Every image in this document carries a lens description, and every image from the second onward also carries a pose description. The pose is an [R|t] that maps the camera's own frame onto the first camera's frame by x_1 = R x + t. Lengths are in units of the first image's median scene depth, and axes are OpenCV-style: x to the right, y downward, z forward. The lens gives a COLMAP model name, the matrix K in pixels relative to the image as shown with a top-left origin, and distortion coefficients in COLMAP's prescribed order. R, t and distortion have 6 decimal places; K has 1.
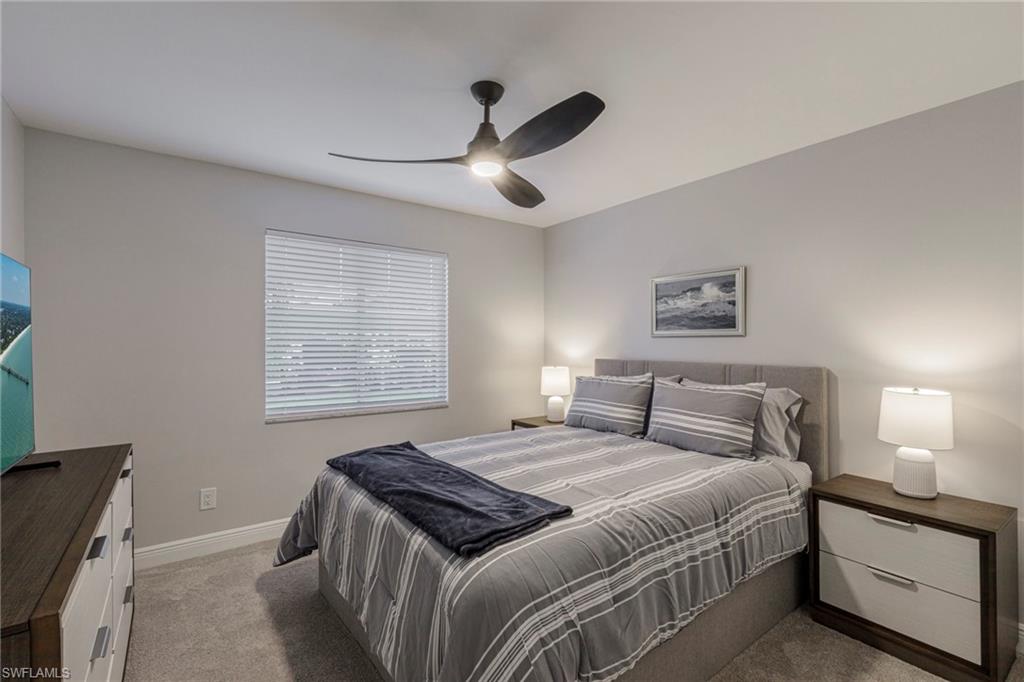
lens RADIAL K [[476.5, 0, 513.2], [0, 476.5, 341.5], [0, 0, 1]] dist [0.008791, -0.000095]
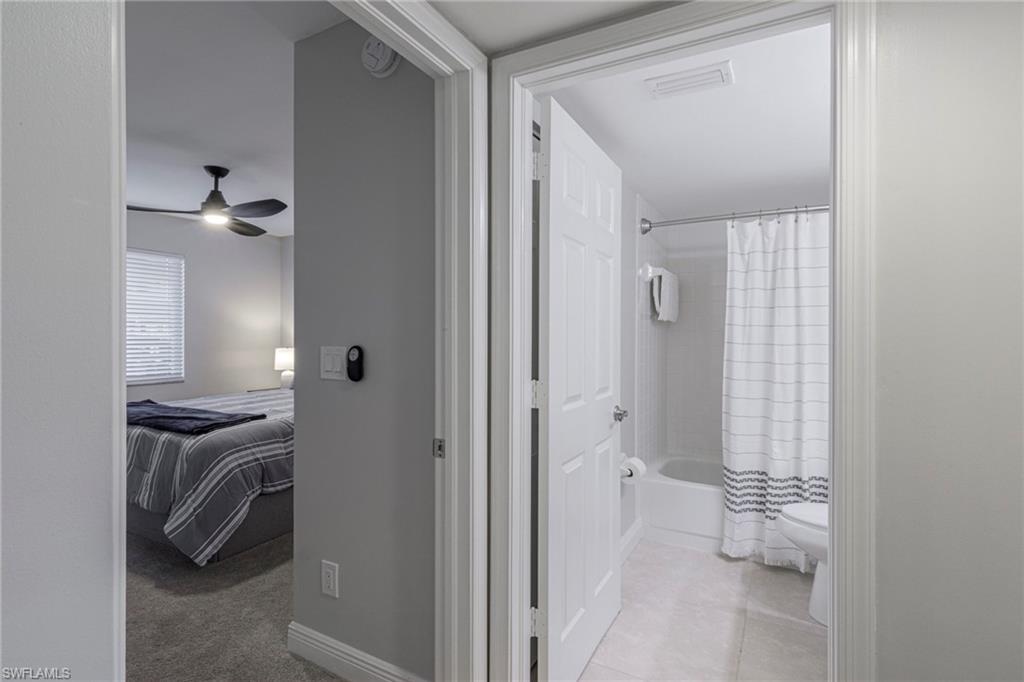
lens RADIAL K [[476.5, 0, 544.0], [0, 476.5, 332.3], [0, 0, 1]] dist [0.008791, -0.000095]
pose [[0.871668, 0.004345, 0.490078, 0.149974], [-0.007305, 0.999965, 0.004128, 0.001193], [-0.490043, -0.007179, 0.871669, -1.190637]]
